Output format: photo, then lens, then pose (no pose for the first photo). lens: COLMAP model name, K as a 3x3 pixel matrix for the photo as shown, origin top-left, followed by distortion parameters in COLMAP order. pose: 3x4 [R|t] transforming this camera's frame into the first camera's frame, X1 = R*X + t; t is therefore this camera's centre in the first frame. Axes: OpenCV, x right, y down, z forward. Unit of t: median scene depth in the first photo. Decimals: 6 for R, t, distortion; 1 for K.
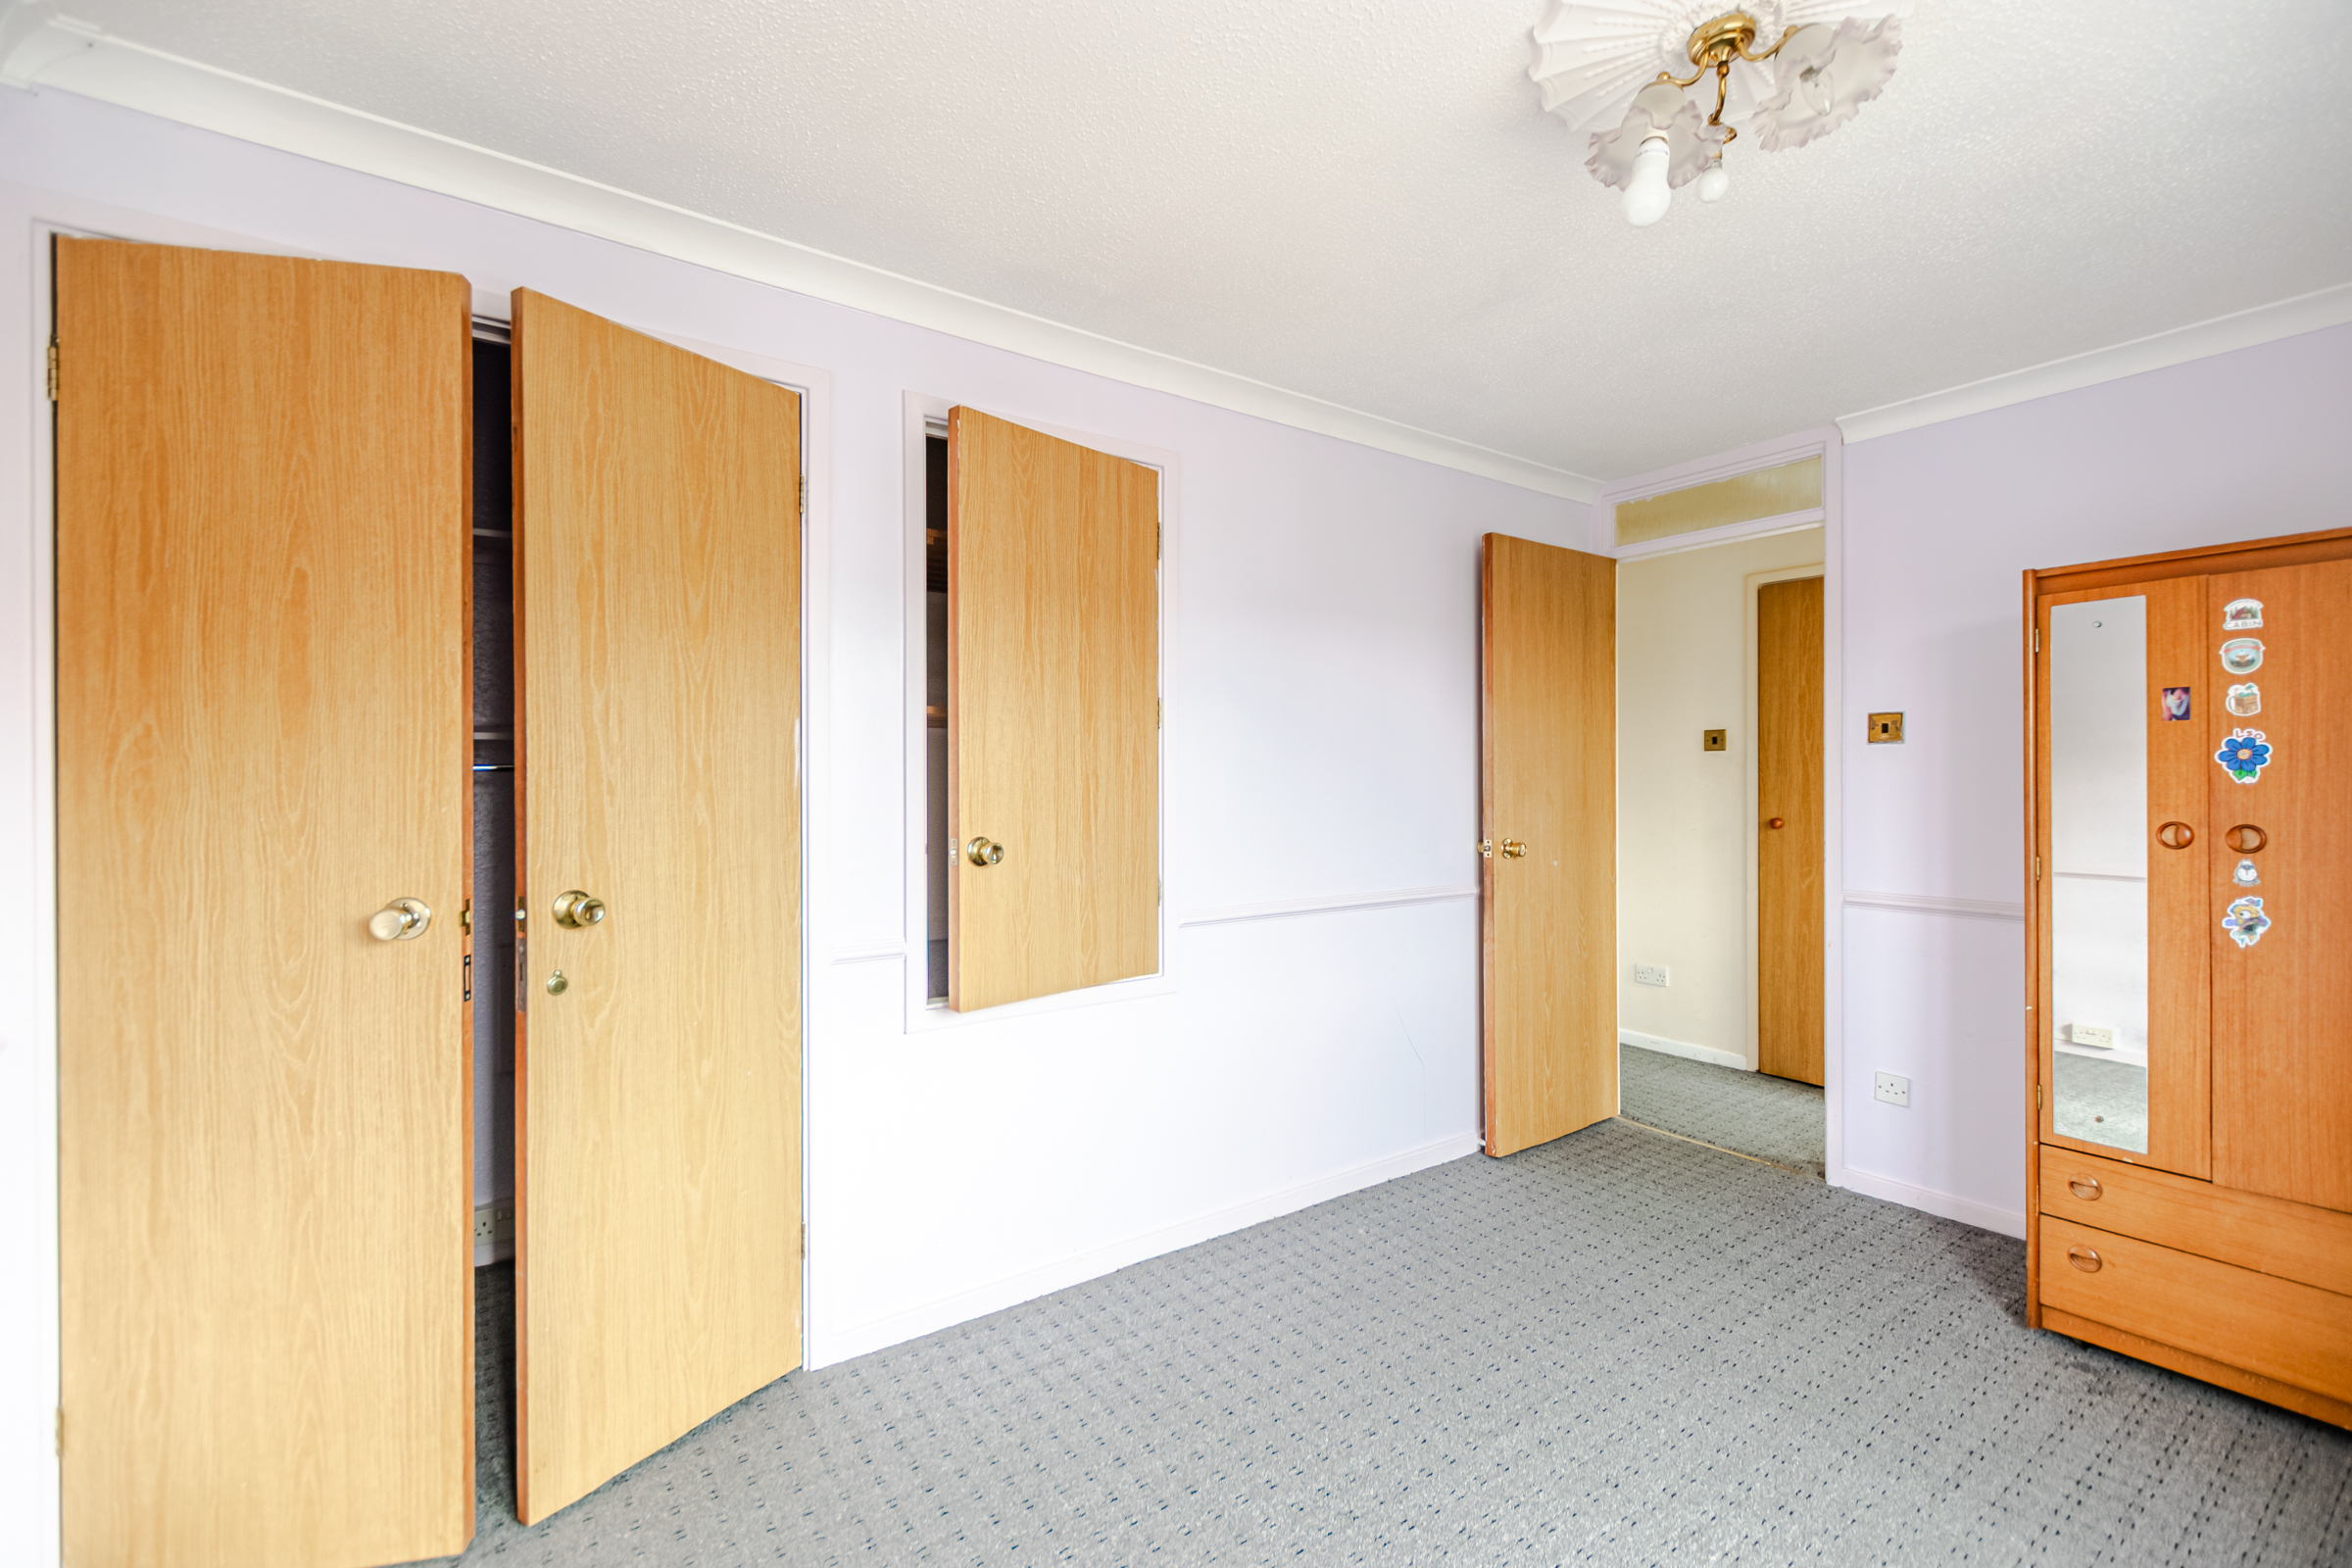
lens RADIAL K [[1013.9, 0, 1176.0], [0, 1013.9, 784.0], [0, 0, 1]] dist [-0.001474, -0.000457]
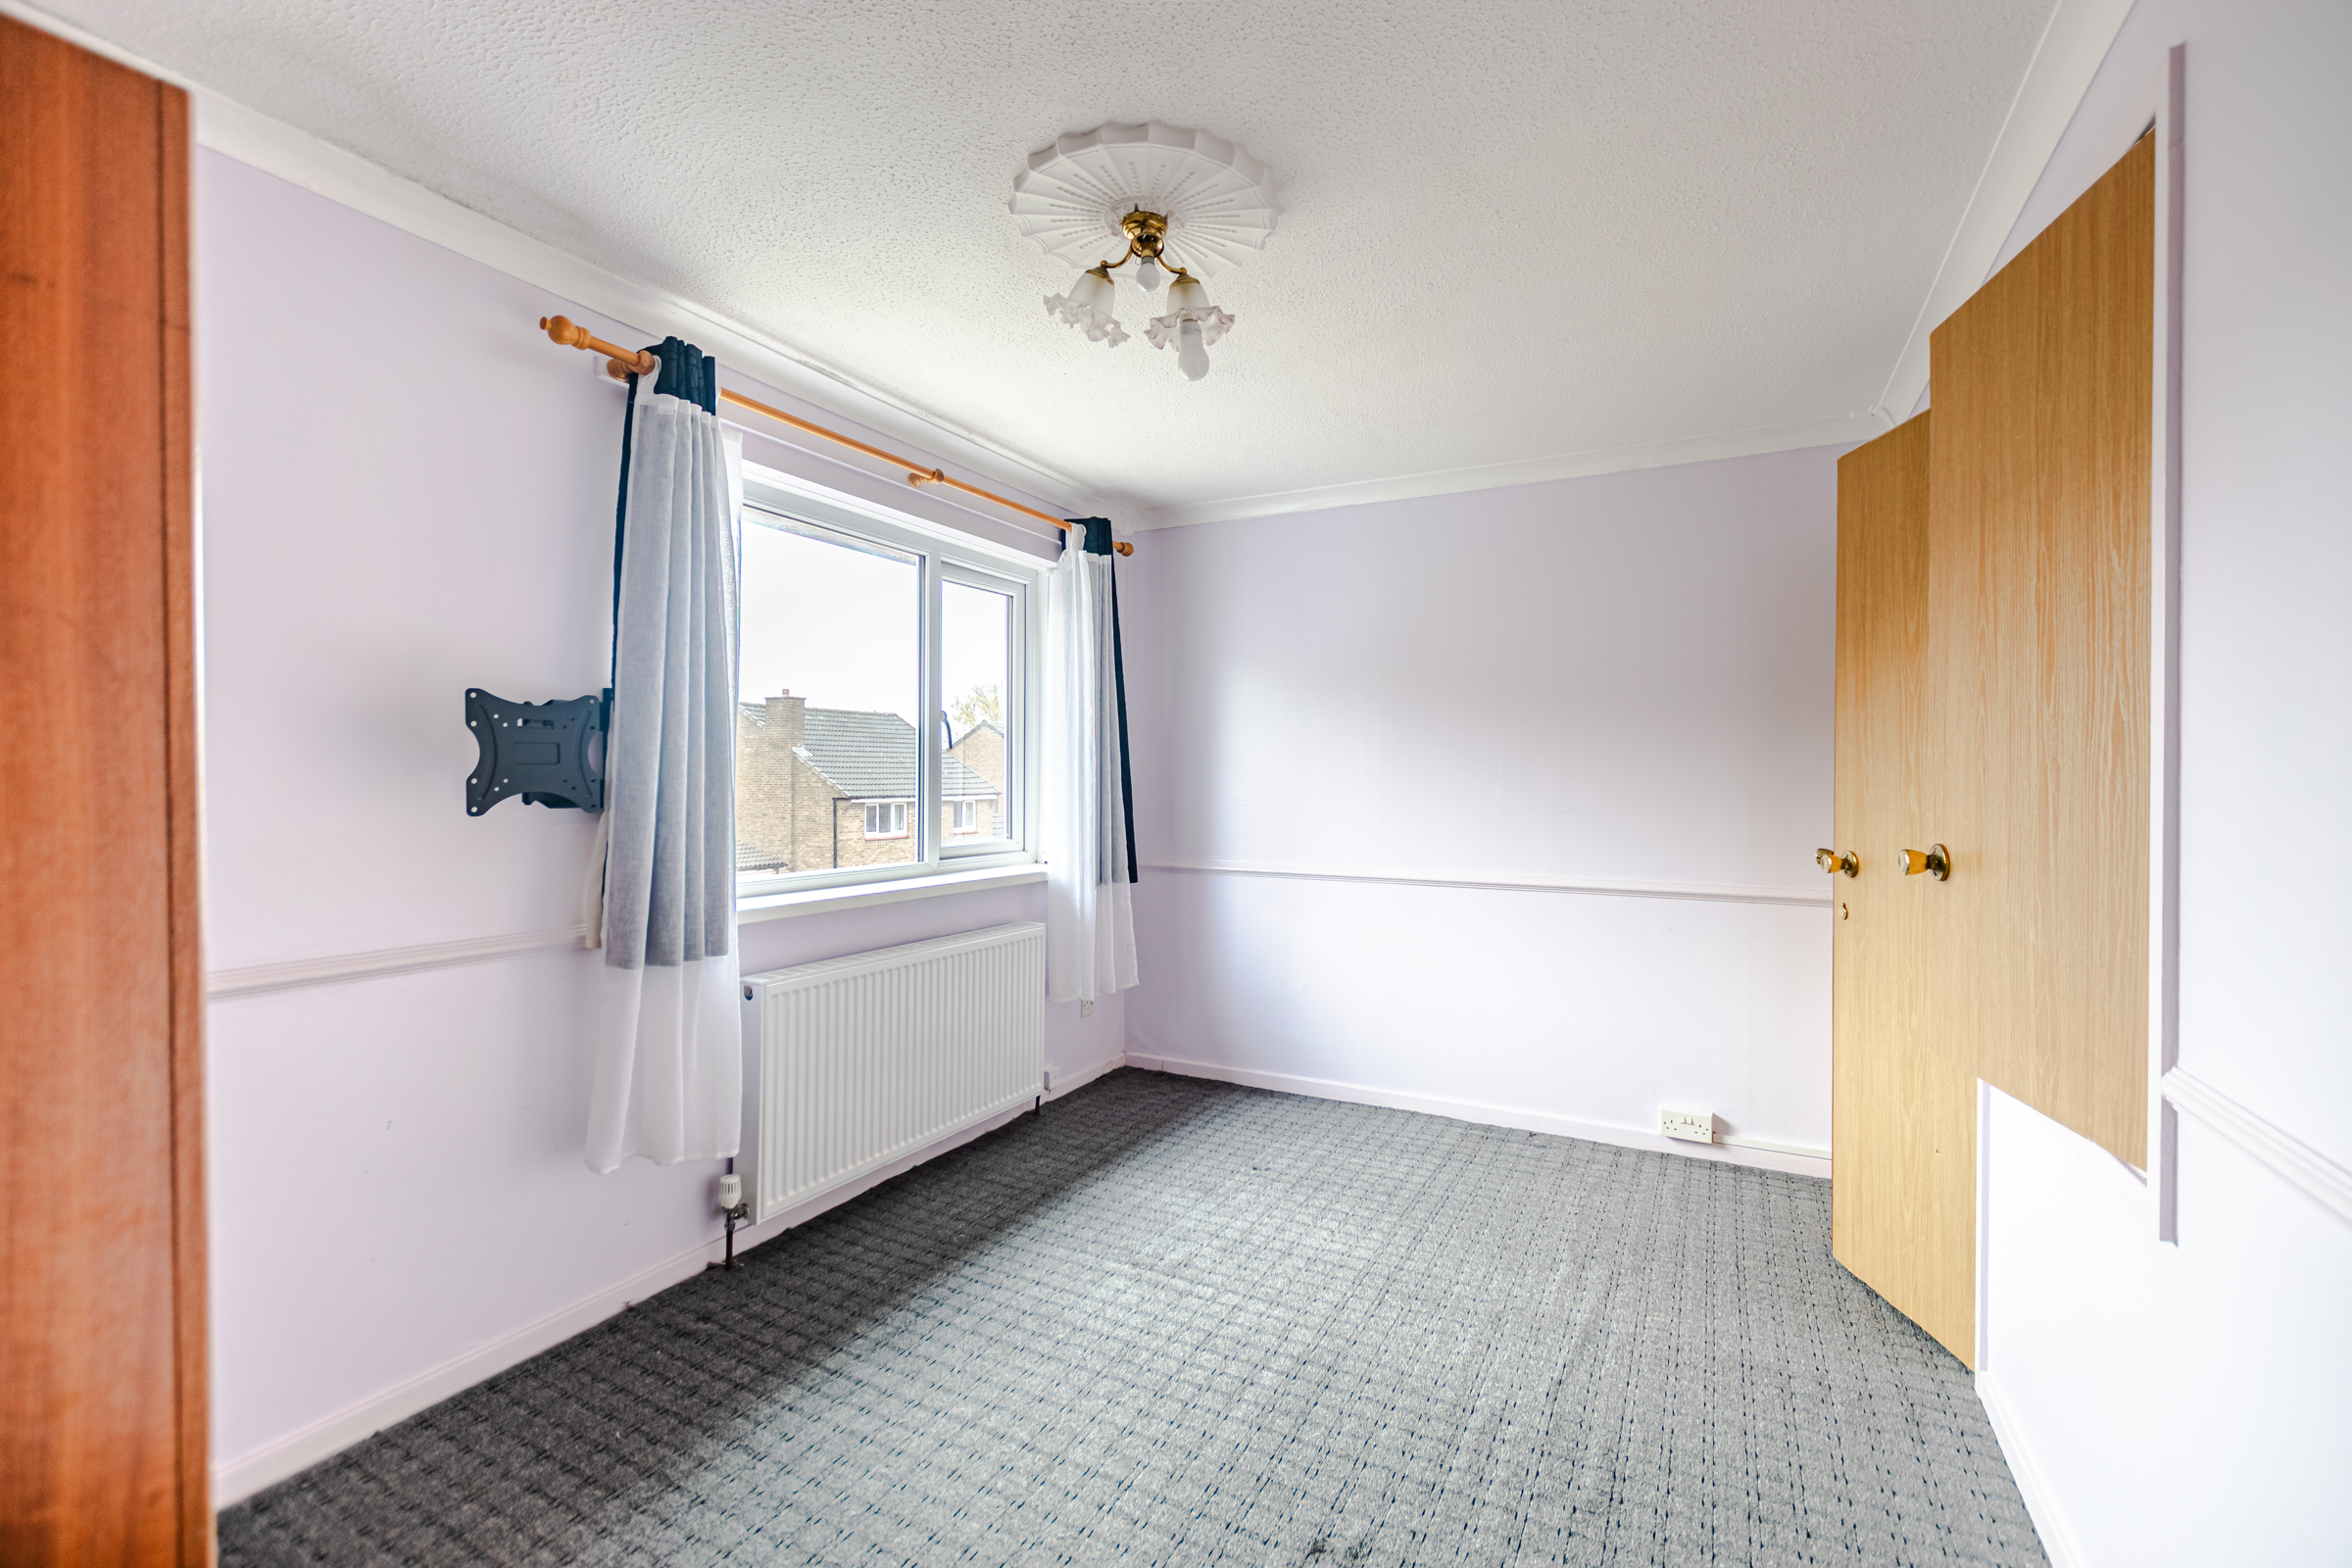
lens RADIAL K [[1013.9, 0, 1176.0], [0, 1013.9, 784.0], [0, 0, 1]] dist [-0.001474, -0.000457]
pose [[-0.894191, 0.004421, -0.447663, 0.683893], [0.002497, 0.999985, 0.004889, -0.002000], [0.447678, 0.003254, -0.894189, 1.381273]]
